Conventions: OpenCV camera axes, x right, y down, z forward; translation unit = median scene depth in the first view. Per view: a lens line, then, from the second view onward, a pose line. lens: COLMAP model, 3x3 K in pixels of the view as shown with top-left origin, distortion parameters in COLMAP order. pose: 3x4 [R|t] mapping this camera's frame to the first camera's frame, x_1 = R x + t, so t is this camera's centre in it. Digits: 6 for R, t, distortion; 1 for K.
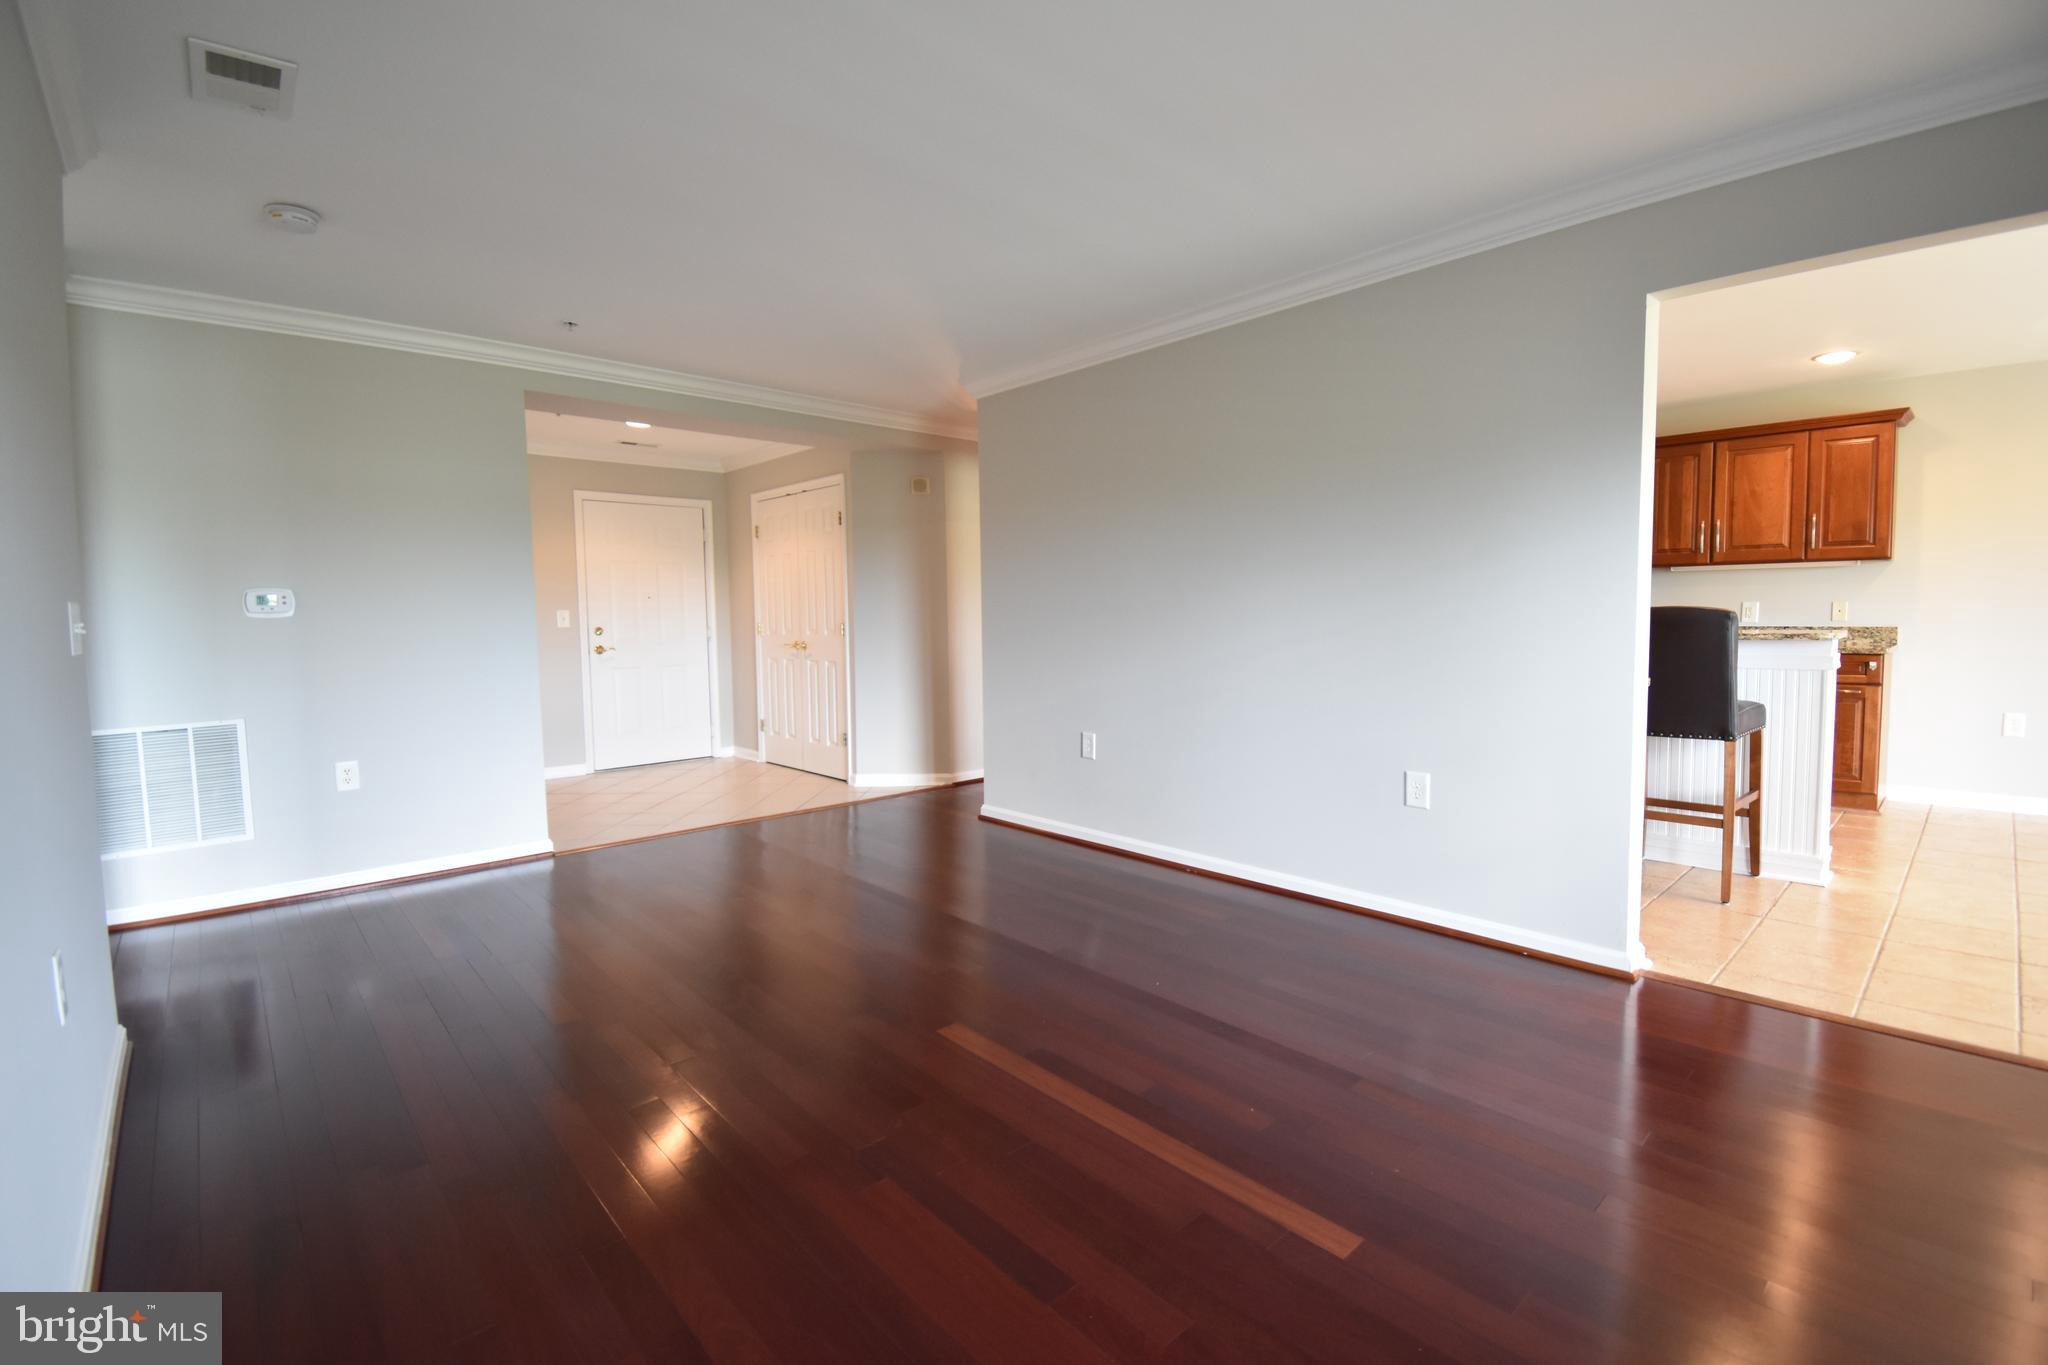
lens RADIAL K [[893.7, 0, 1028.0], [0, 893.7, 673.0], [0, 0, 1]] dist [0.015887, -0.026041]
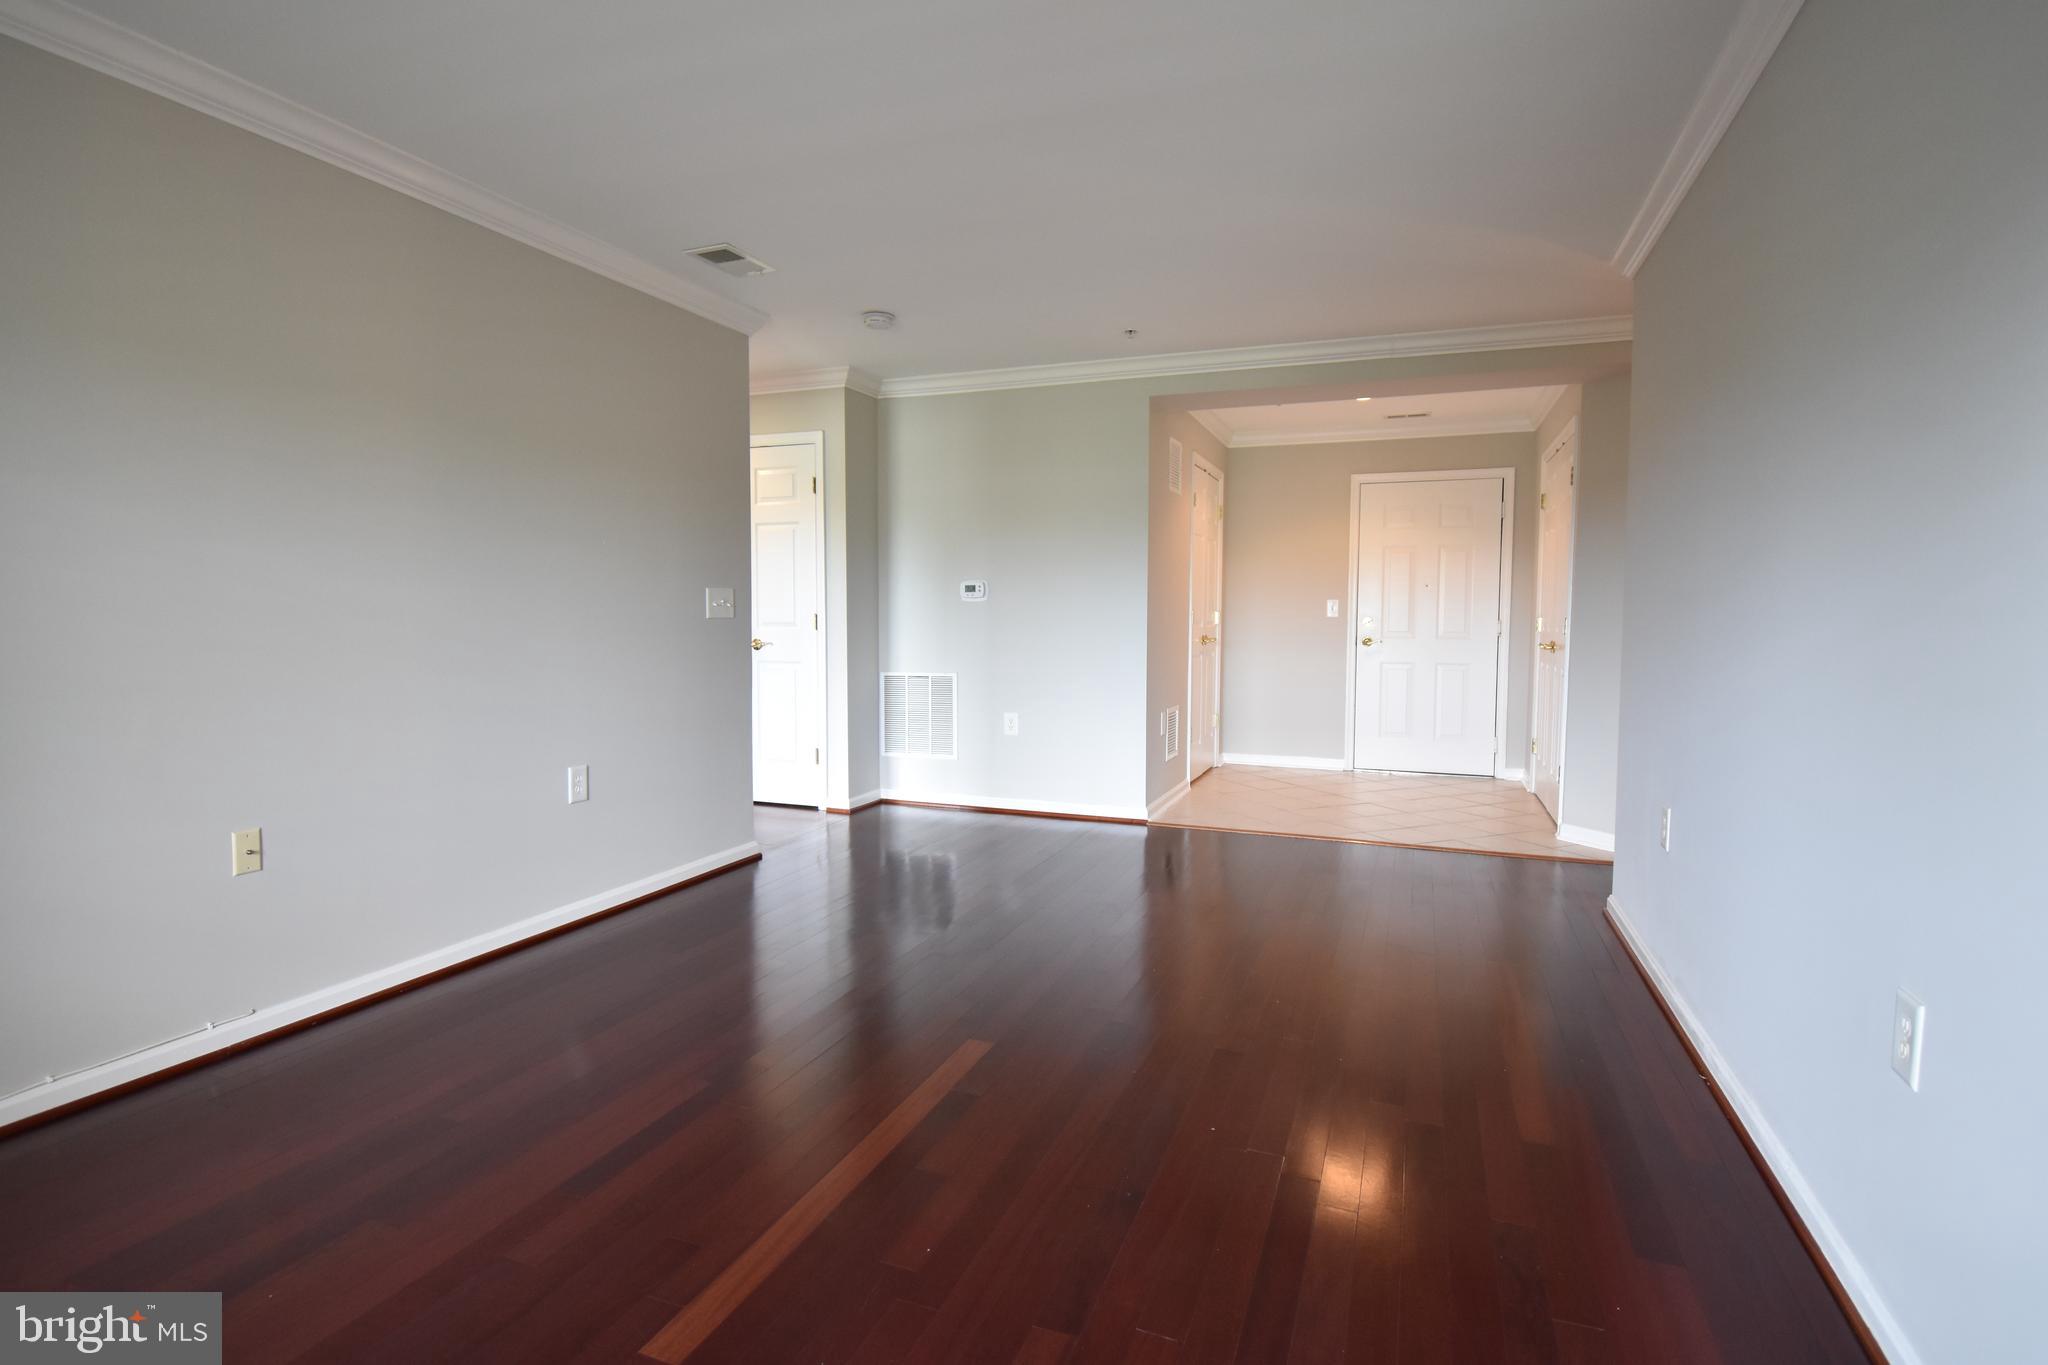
lens RADIAL K [[1001.8, 0, 1017.9], [0, 1001.8, 672.4], [0, 0, 1]] dist [0.030651, -0.034085]
pose [[0.443470, 0.068039, -0.893703, 0.524660], [-0.070168, 0.996690, 0.041061, -0.019580], [0.893538, 0.044500, 0.446776, 0.344764]]
